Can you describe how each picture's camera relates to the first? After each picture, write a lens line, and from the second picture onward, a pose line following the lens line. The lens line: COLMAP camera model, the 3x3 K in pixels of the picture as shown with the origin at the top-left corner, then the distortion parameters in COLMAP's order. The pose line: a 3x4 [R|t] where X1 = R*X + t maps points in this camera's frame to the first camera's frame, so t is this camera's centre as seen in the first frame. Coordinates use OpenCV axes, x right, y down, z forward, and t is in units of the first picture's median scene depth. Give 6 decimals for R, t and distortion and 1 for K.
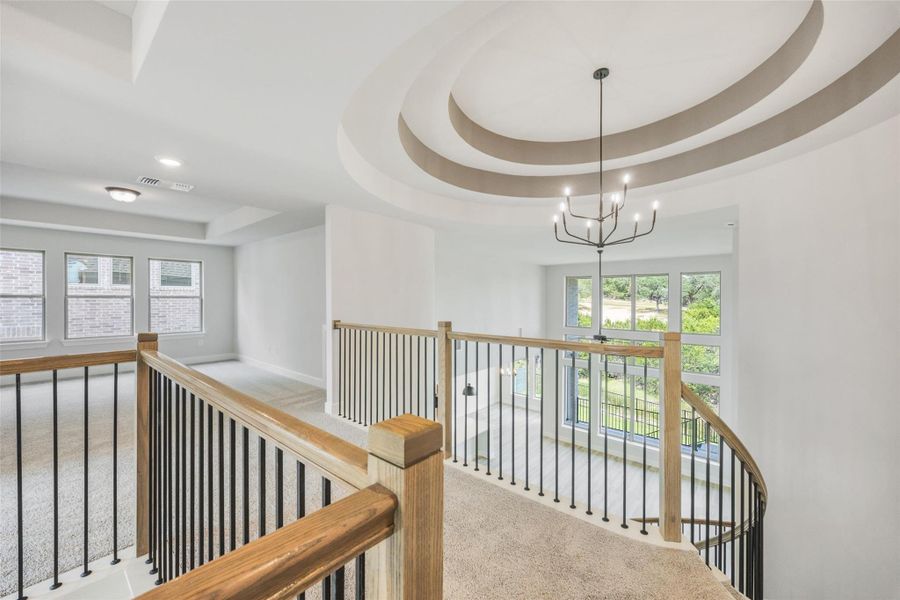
lens RADIAL K [[347.3, 0, 447.9], [0, 347.3, 299.7], [0, 0, 1]] dist [-0.000504, 0.000095]
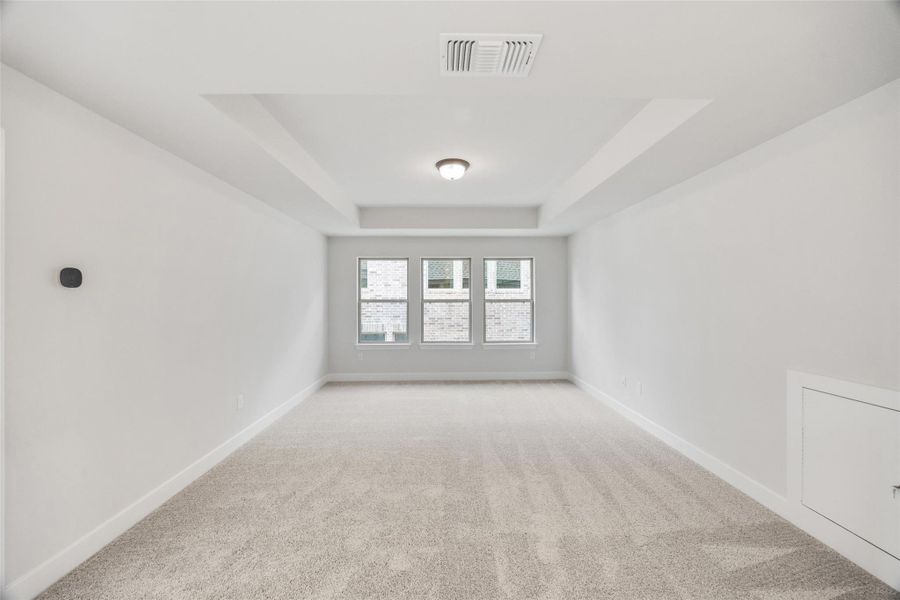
lens RADIAL K [[347.3, 0, 449.6], [0, 347.3, 297.7], [0, 0, 1]] dist [-0.000504, 0.000095]
pose [[0.674321, -0.007838, -0.738397, -0.234972], [0.003135, 0.999965, -0.007751, -0.008584], [0.738432, 0.002912, 0.674322, 0.299915]]
